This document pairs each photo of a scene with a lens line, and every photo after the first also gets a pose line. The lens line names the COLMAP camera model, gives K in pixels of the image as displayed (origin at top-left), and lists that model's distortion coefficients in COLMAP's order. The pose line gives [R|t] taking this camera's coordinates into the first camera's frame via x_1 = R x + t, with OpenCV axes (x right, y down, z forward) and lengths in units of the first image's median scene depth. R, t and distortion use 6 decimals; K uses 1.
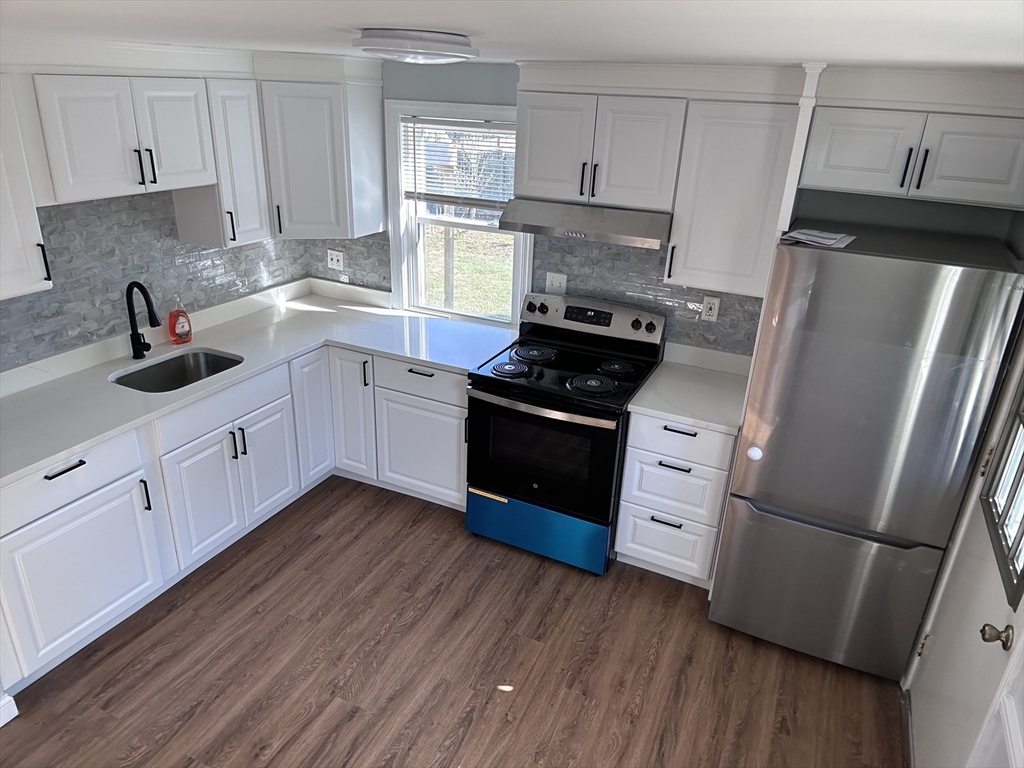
lens RADIAL K [[693.0, 0, 516.2], [0, 693.0, 382.8], [0, 0, 1]] dist [0.083895, -0.102122]
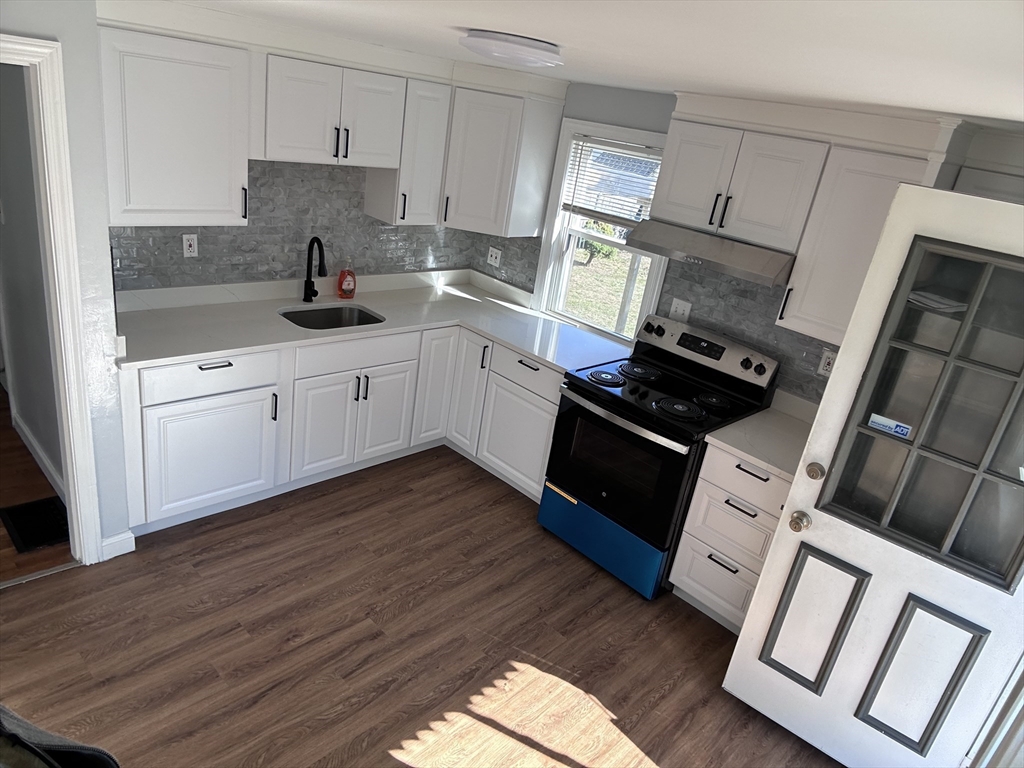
lens RADIAL K [[693.0, 0, 515.5], [0, 693.0, 383.5], [0, 0, 1]] dist [0.083895, -0.102122]
pose [[0.936037, 0.220413, -0.274324, 0.156819], [-0.234105, 0.972049, -0.017787, 0.040240], [0.262736, 0.080869, 0.961473, -0.036250]]
